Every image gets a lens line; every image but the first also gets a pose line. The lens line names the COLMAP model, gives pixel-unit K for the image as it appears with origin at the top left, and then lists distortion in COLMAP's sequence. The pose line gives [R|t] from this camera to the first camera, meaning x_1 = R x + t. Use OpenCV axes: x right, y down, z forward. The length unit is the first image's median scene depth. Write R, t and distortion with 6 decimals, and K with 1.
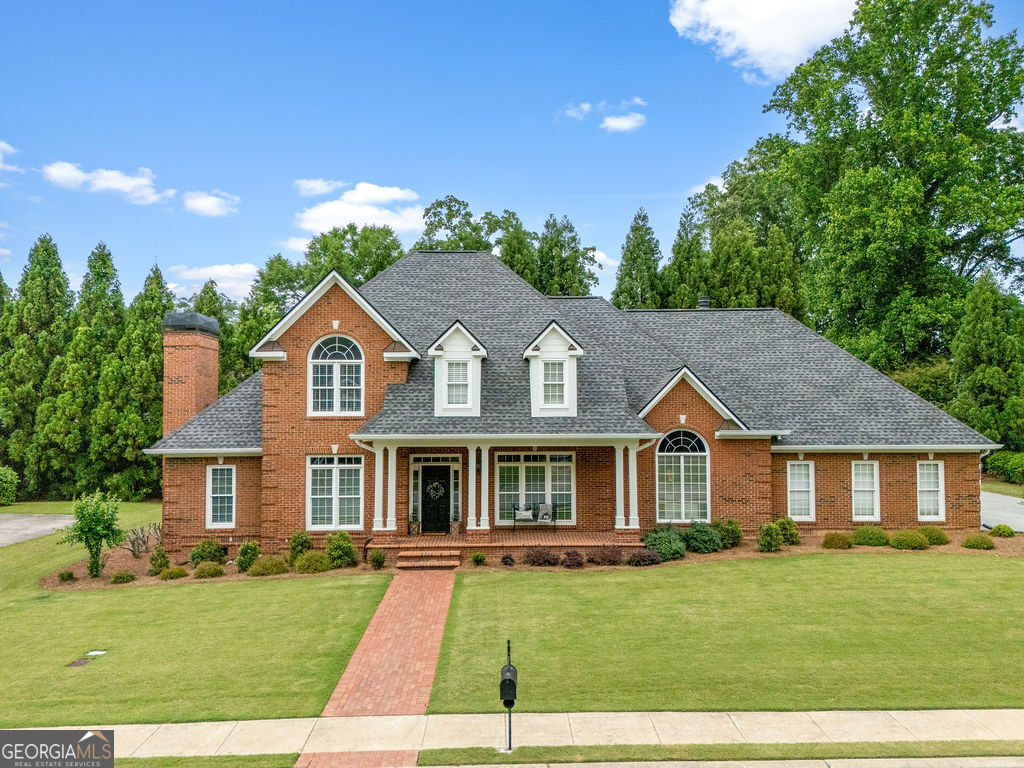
lens RADIAL K [[752.6, 0, 512.0], [0, 752.6, 384.0], [0, 0, 1]] dist [0.075360, -0.075855]
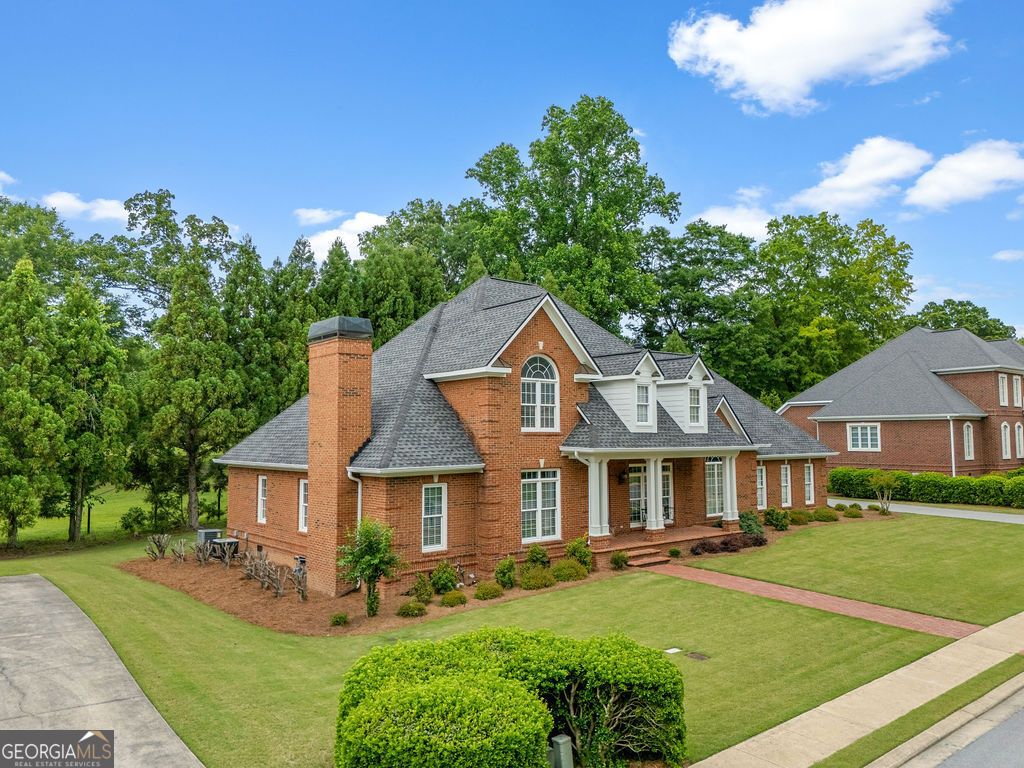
lens RADIAL K [[752.6, 0, 512.0], [0, 752.6, 384.0], [0, 0, 1]] dist [0.075360, -0.075855]
pose [[0.777950, 0.043824, 0.626796, -0.915419], [-0.017816, 0.998702, -0.047714, 0.026137], [-0.628074, 0.025952, 0.777721, 0.209842]]
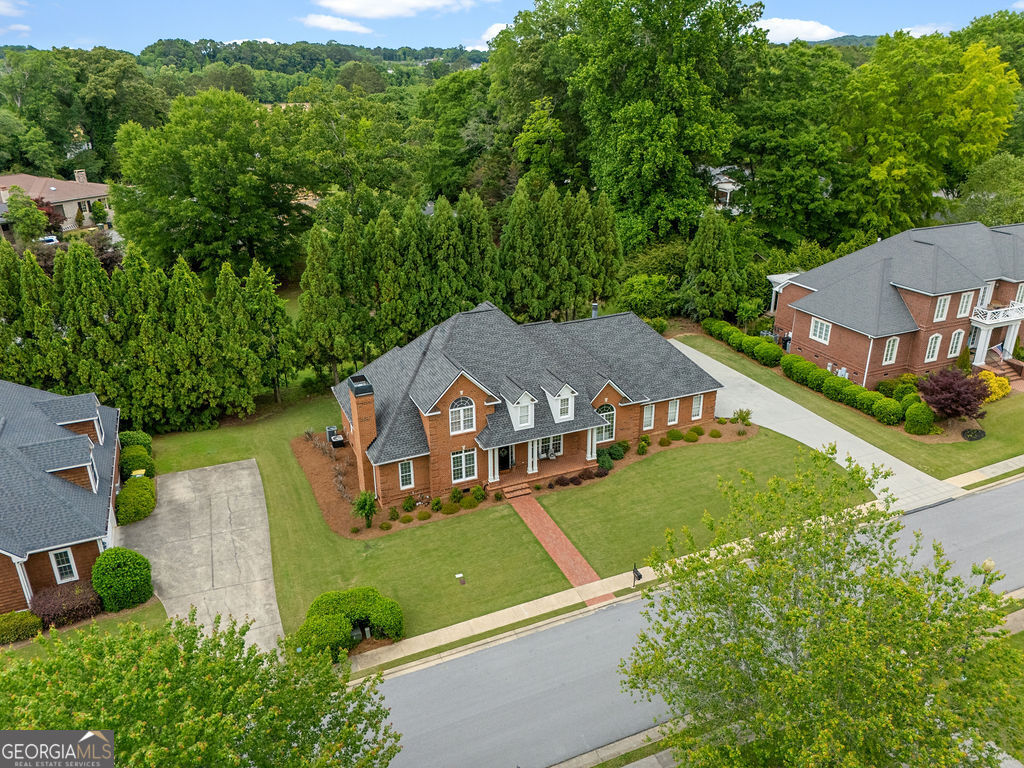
lens RADIAL K [[752.6, 0, 512.0], [0, 752.6, 384.0], [0, 0, 1]] dist [0.075360, -0.075855]
pose [[0.926013, -0.153890, 0.344700, -0.789961], [-0.003297, 0.909800, 0.415033, -0.924596], [-0.377478, -0.385463, 0.841979, -0.720152]]
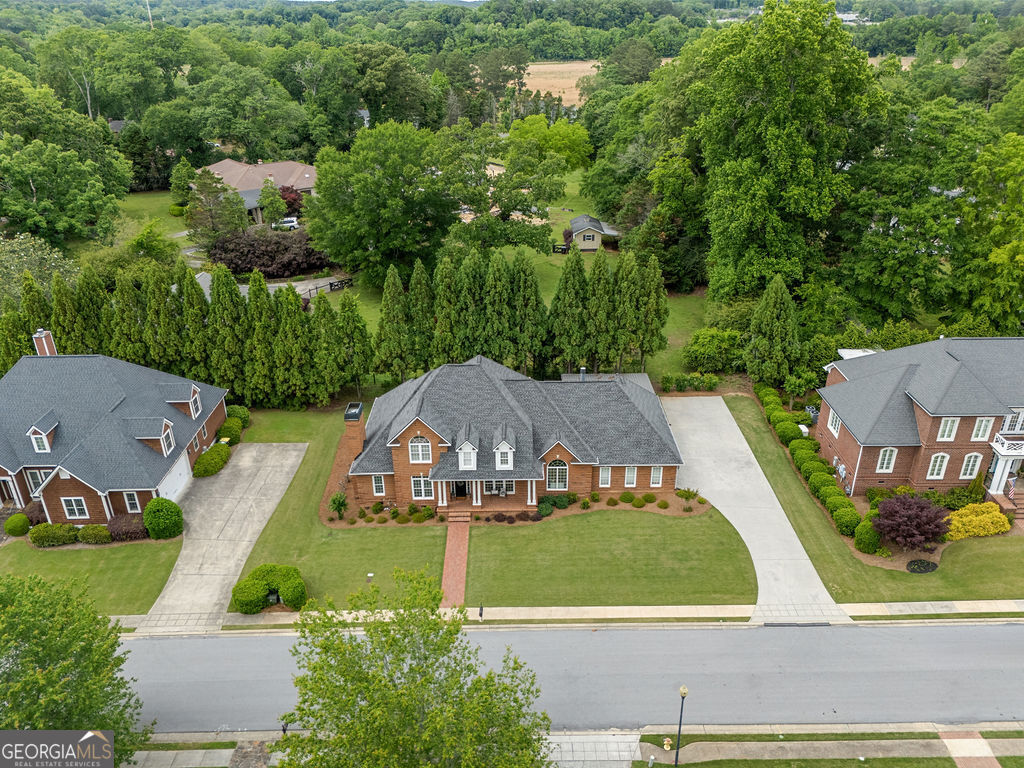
lens RADIAL K [[752.6, 0, 512.0], [0, 752.6, 384.0], [0, 0, 1]] dist [0.075360, -0.075855]
pose [[0.999845, -0.000338, -0.017625, 0.123041], [0.008587, 0.882515, 0.470207, -1.395422], [0.015395, -0.470285, 0.882380, -1.133285]]
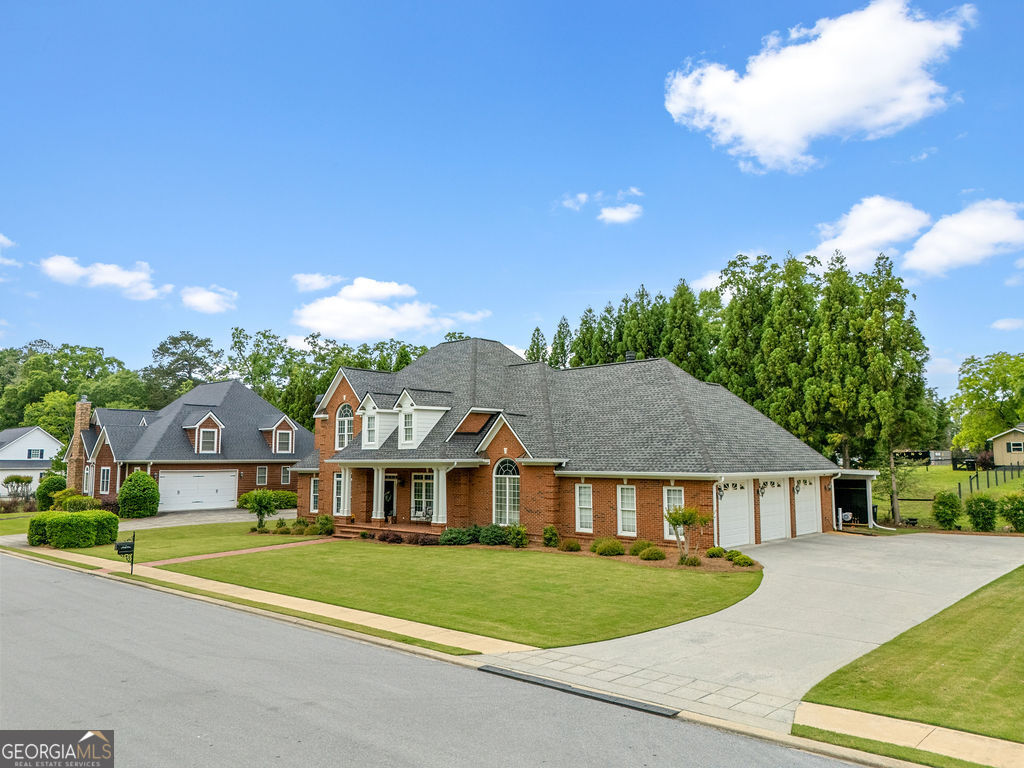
lens RADIAL K [[752.6, 0, 512.0], [0, 752.6, 384.0], [0, 0, 1]] dist [0.075360, -0.075855]
pose [[0.722366, -0.066596, -0.688297, 1.243586], [0.024585, 0.997196, -0.070681, 0.023184], [0.691074, 0.034136, 0.721978, 0.009562]]
